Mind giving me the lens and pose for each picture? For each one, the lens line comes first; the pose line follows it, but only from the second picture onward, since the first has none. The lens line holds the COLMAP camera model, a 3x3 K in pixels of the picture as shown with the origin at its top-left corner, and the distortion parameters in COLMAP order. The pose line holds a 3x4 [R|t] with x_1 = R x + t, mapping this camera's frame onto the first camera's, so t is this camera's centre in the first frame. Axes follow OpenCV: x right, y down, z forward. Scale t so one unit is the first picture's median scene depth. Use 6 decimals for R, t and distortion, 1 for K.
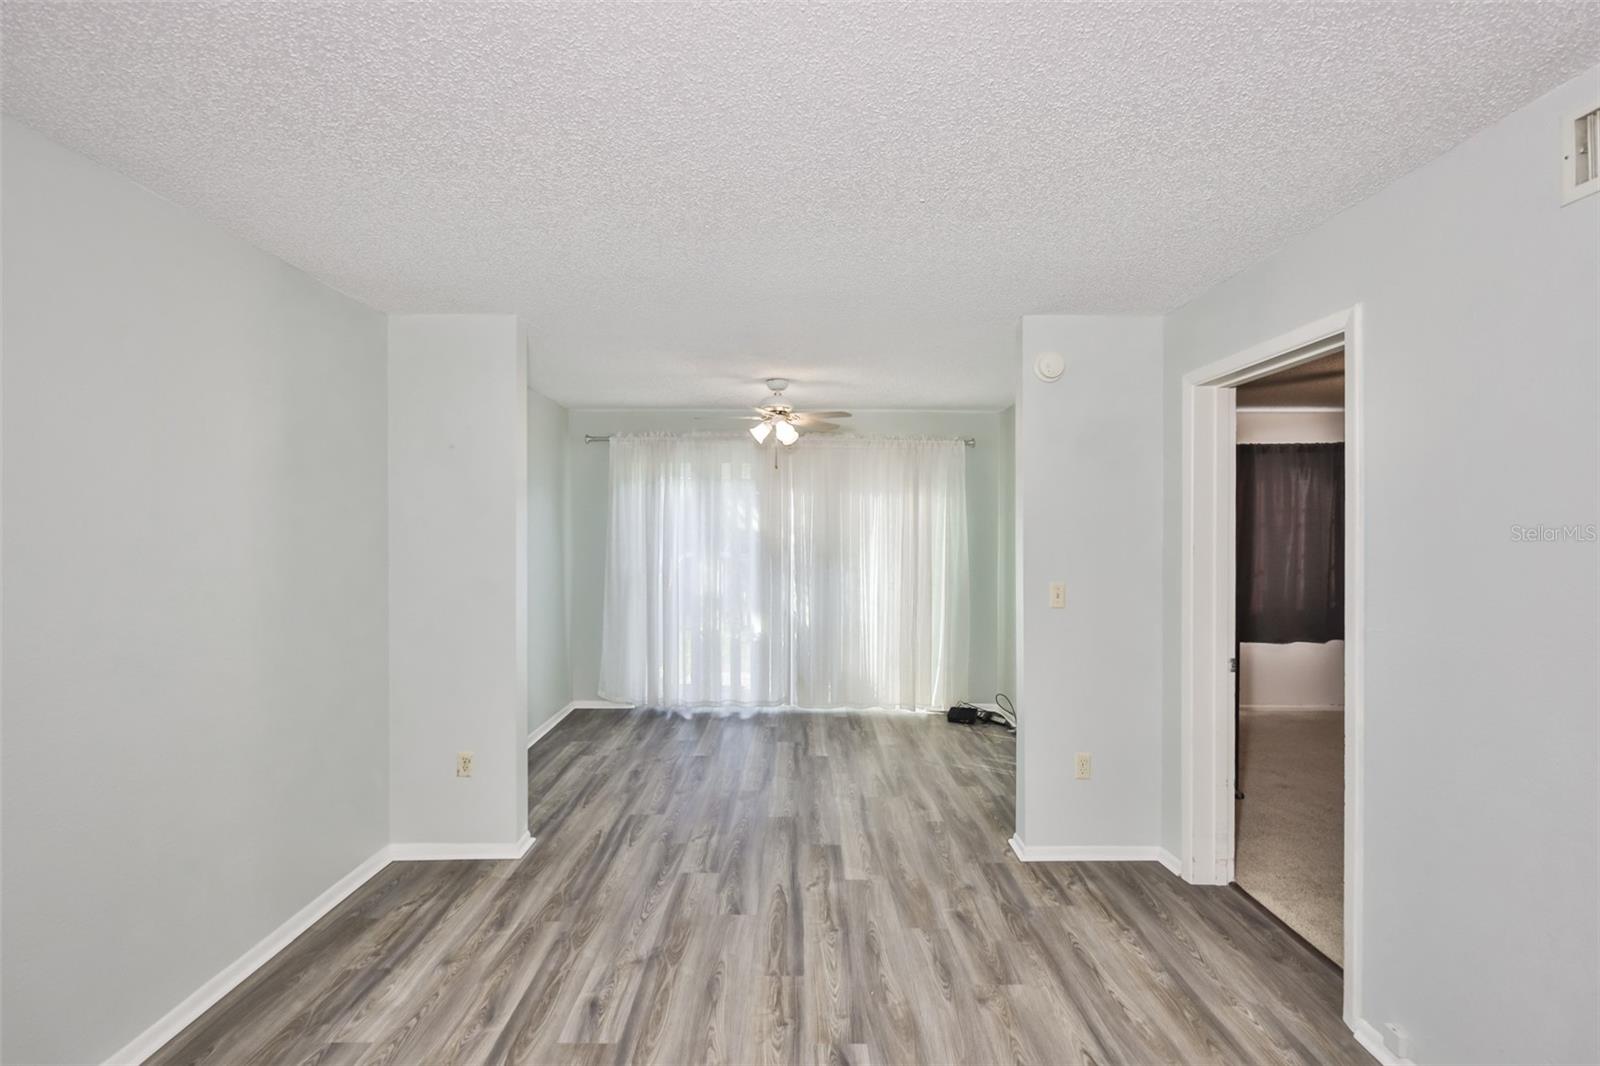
lens RADIAL K [[678.1, 0, 791.1], [0, 678.1, 541.5], [0, 0, 1]] dist [-0.002575, -0.000434]
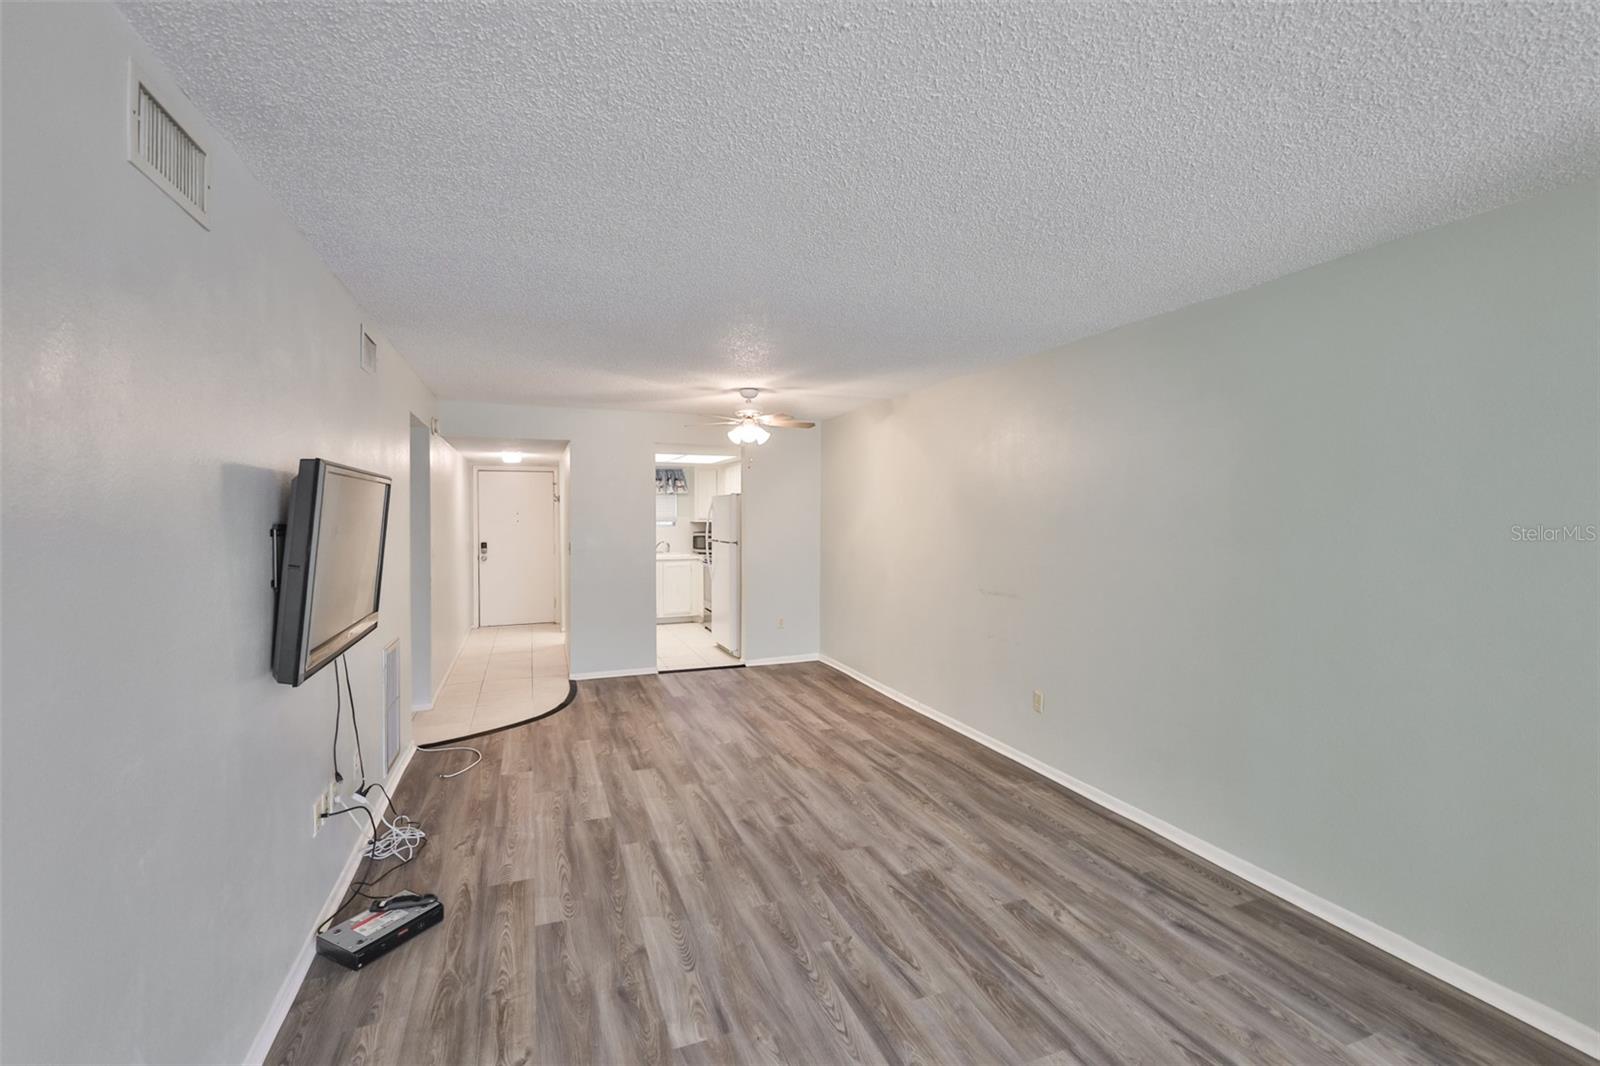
lens RADIAL K [[678.0, 0, 789.5], [0, 678.0, 526.4], [0, 0, 1]] dist [-0.002220, -0.000018]
pose [[-0.930839, 0.007168, -0.365359, 0.346587], [-0.005069, 0.999458, 0.032524, -0.028742], [0.365394, 0.032127, -0.930298, 1.136945]]
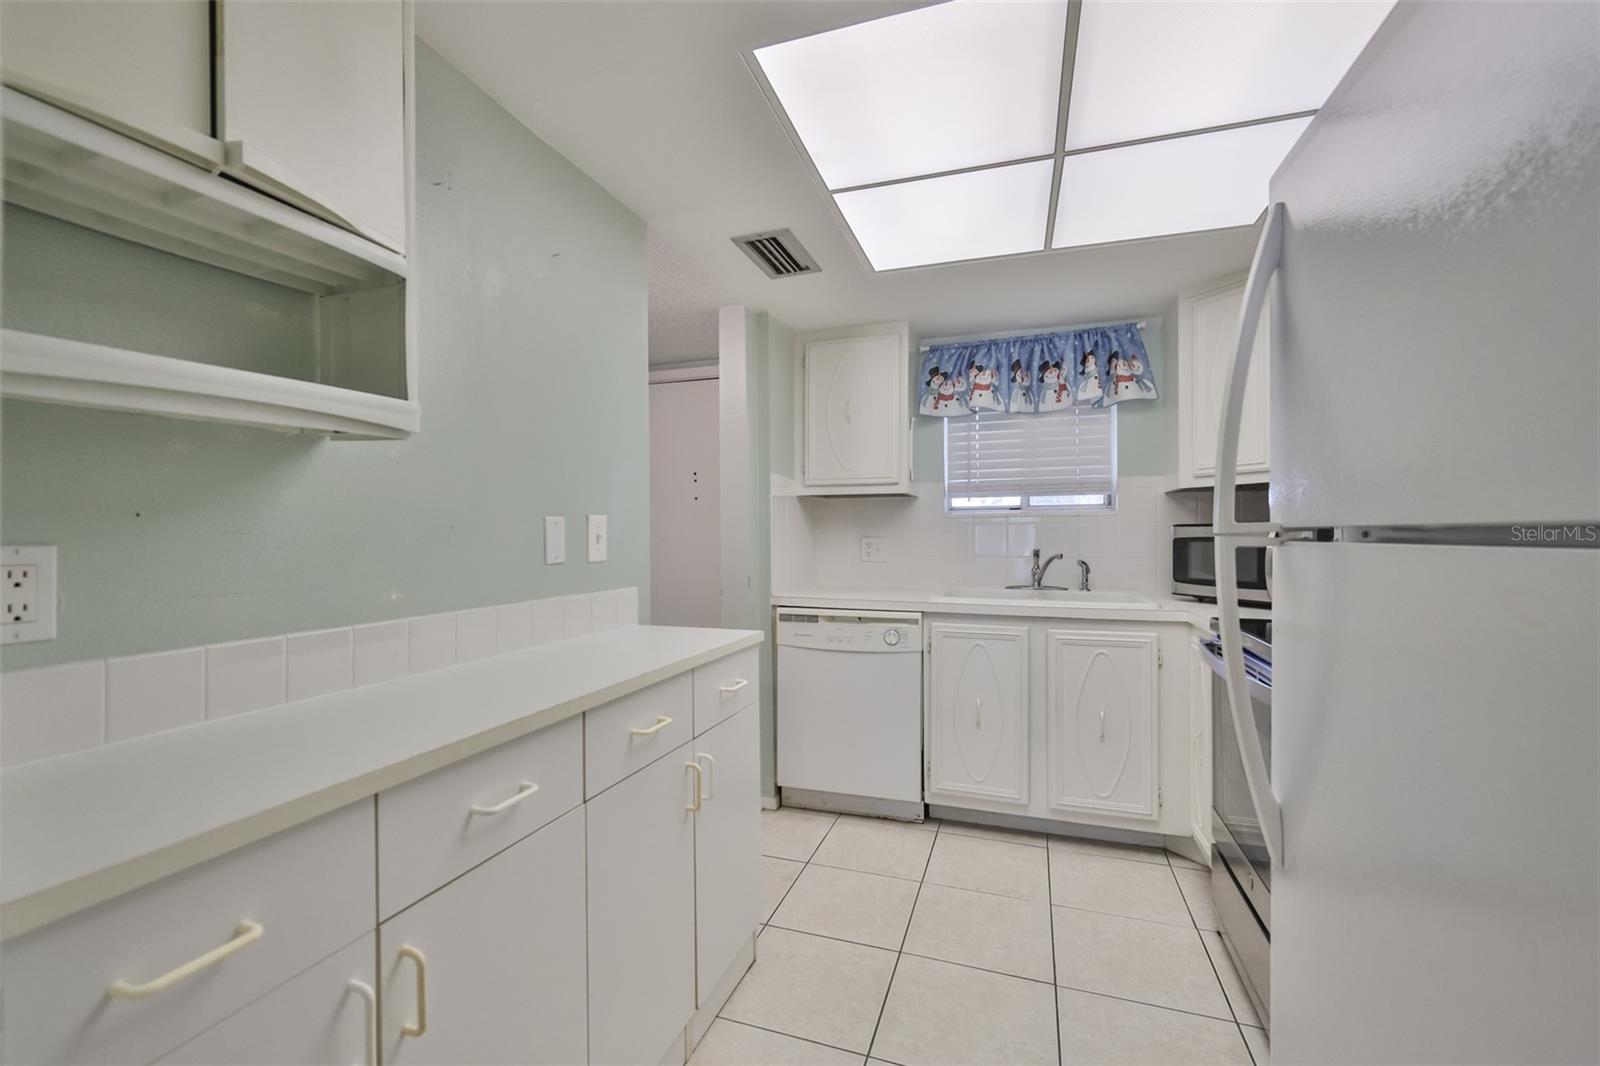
lens RADIAL K [[680.1, 0, 793.8], [0, 680.1, 536.5], [0, 0, 1]] dist [-0.000887, 0.000014]
pose [[-0.948040, 0.002121, 0.318145, -0.257980], [0.007262, 0.999862, 0.014973, 0.117439], [-0.318070, 0.016505, -0.947924, -1.168012]]
